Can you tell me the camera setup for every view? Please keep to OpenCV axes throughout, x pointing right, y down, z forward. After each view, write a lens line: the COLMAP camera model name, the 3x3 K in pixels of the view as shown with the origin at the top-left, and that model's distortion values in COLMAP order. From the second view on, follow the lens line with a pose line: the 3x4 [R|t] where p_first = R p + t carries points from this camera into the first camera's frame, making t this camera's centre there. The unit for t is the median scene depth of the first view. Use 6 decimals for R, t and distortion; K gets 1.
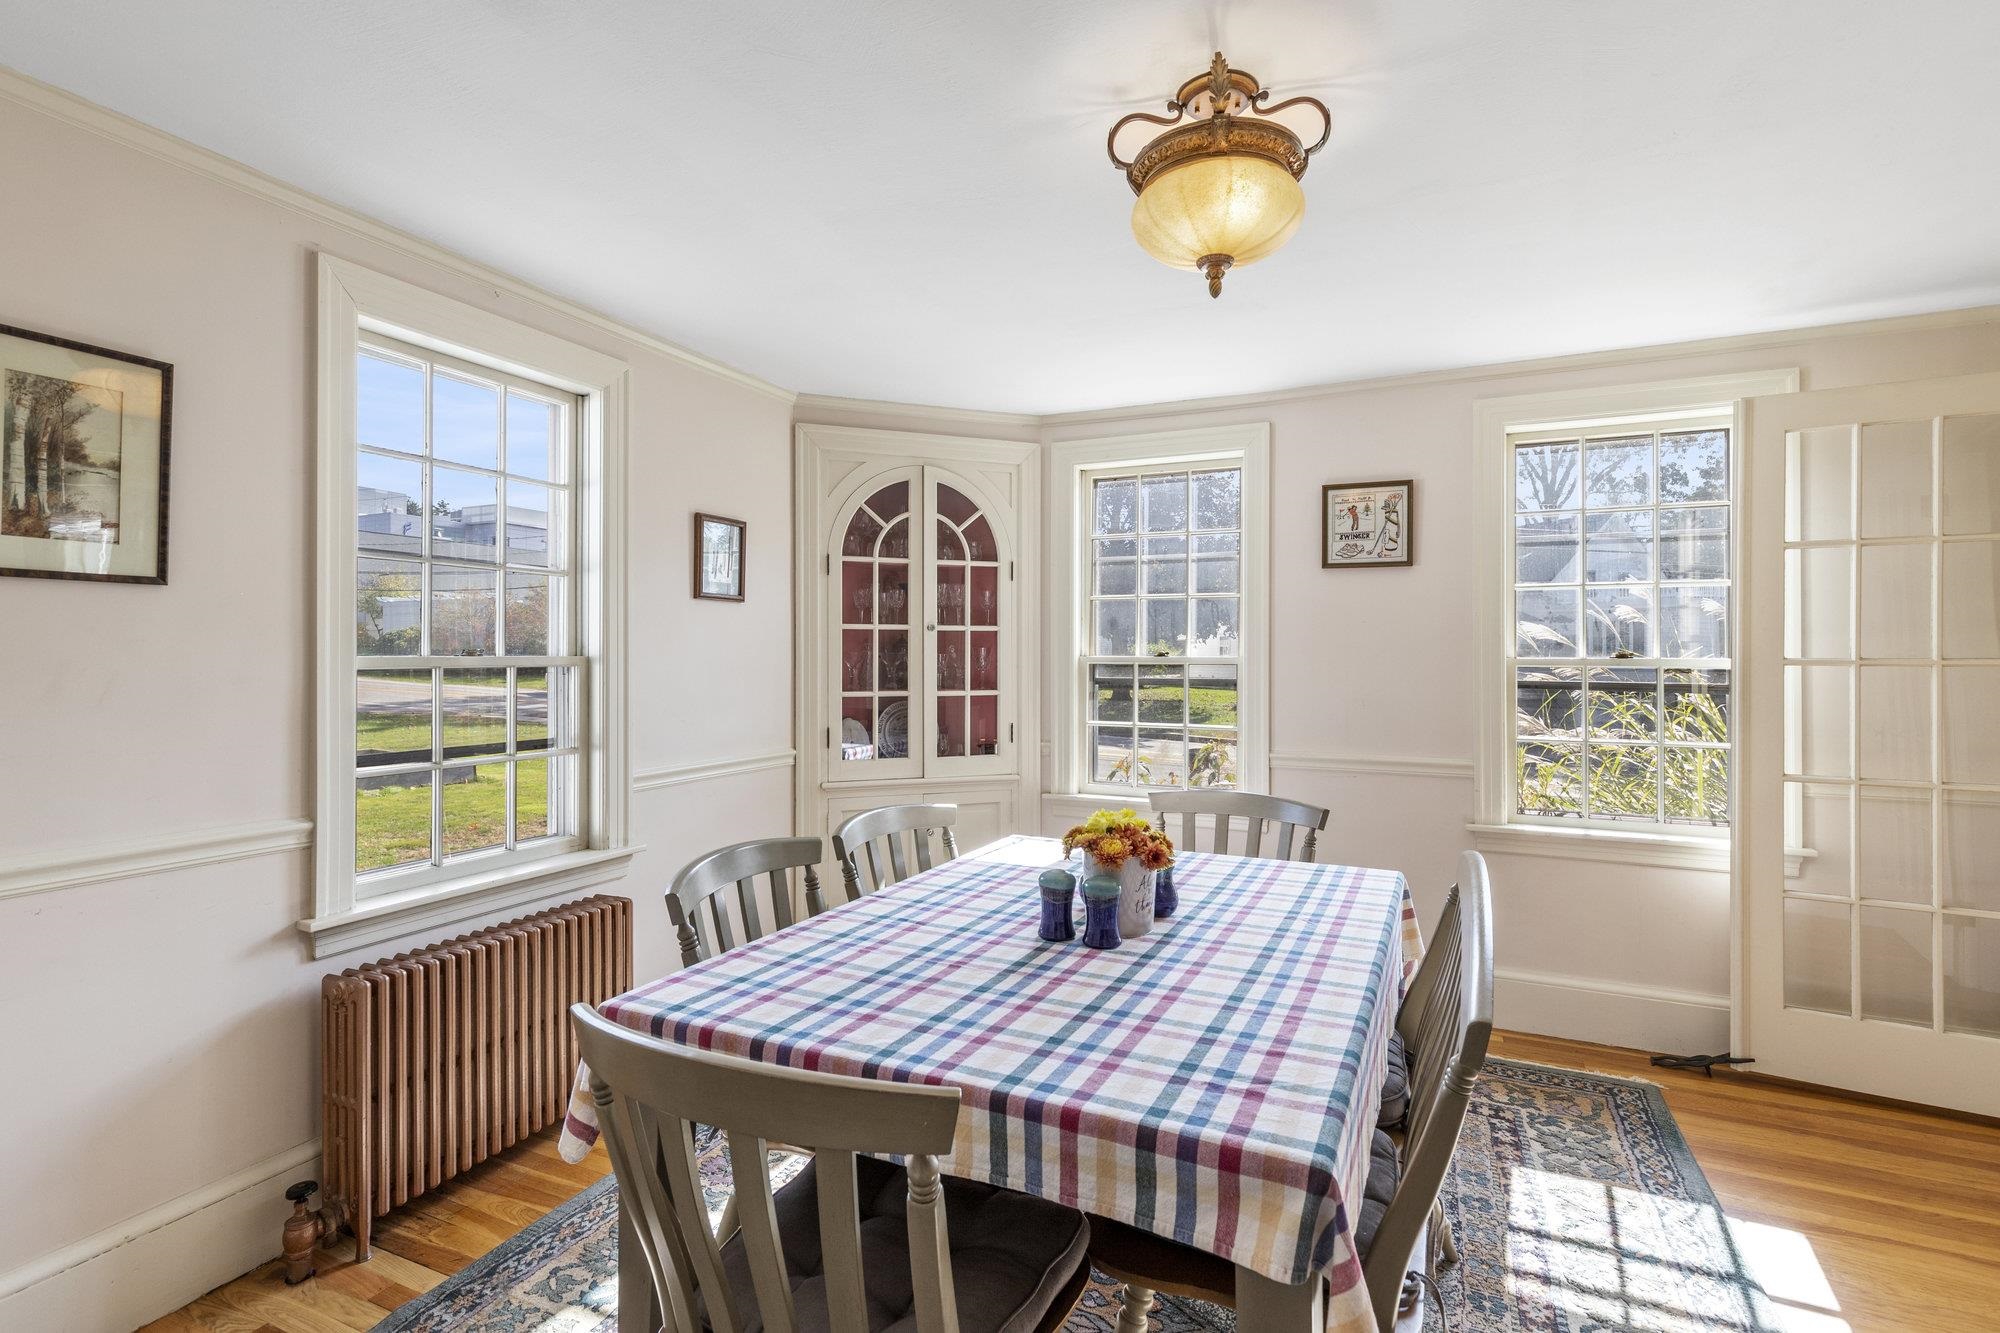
lens RADIAL K [[925.2, 0, 1009.1], [0, 925.2, 656.2], [0, 0, 1]] dist [0.007048, -0.000500]
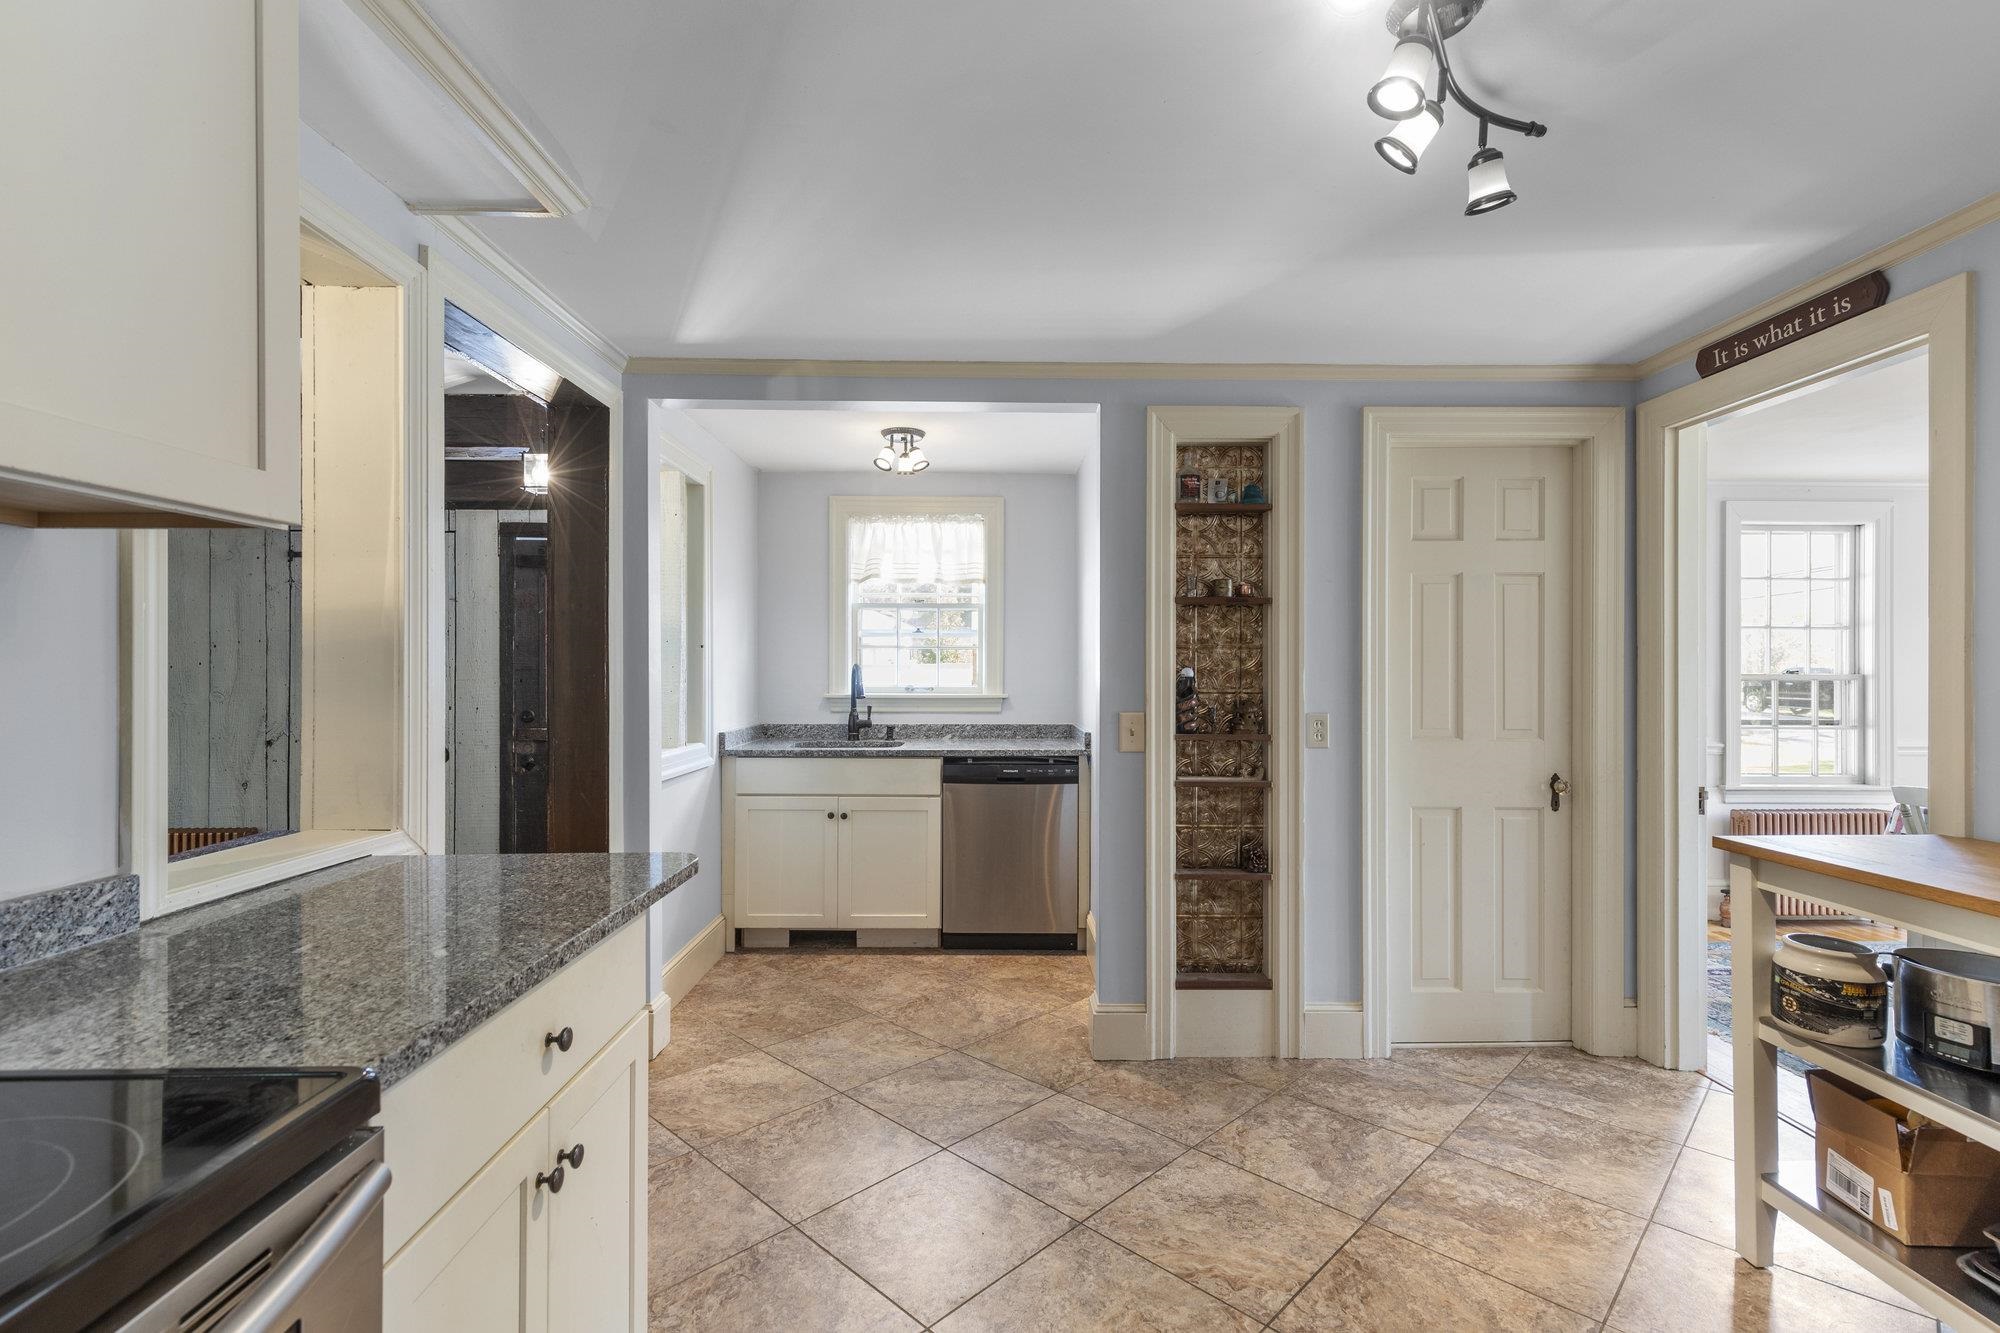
lens RADIAL K [[925.2, 0, 1003.5], [0, 925.2, 664.9], [0, 0, 1]] dist [0.007048, -0.000500]
pose [[0.420508, -0.004653, -0.907277, 0.462234], [-0.002675, 0.999976, -0.006368, -0.002489], [0.907285, 0.005105, 0.420485, -1.226692]]
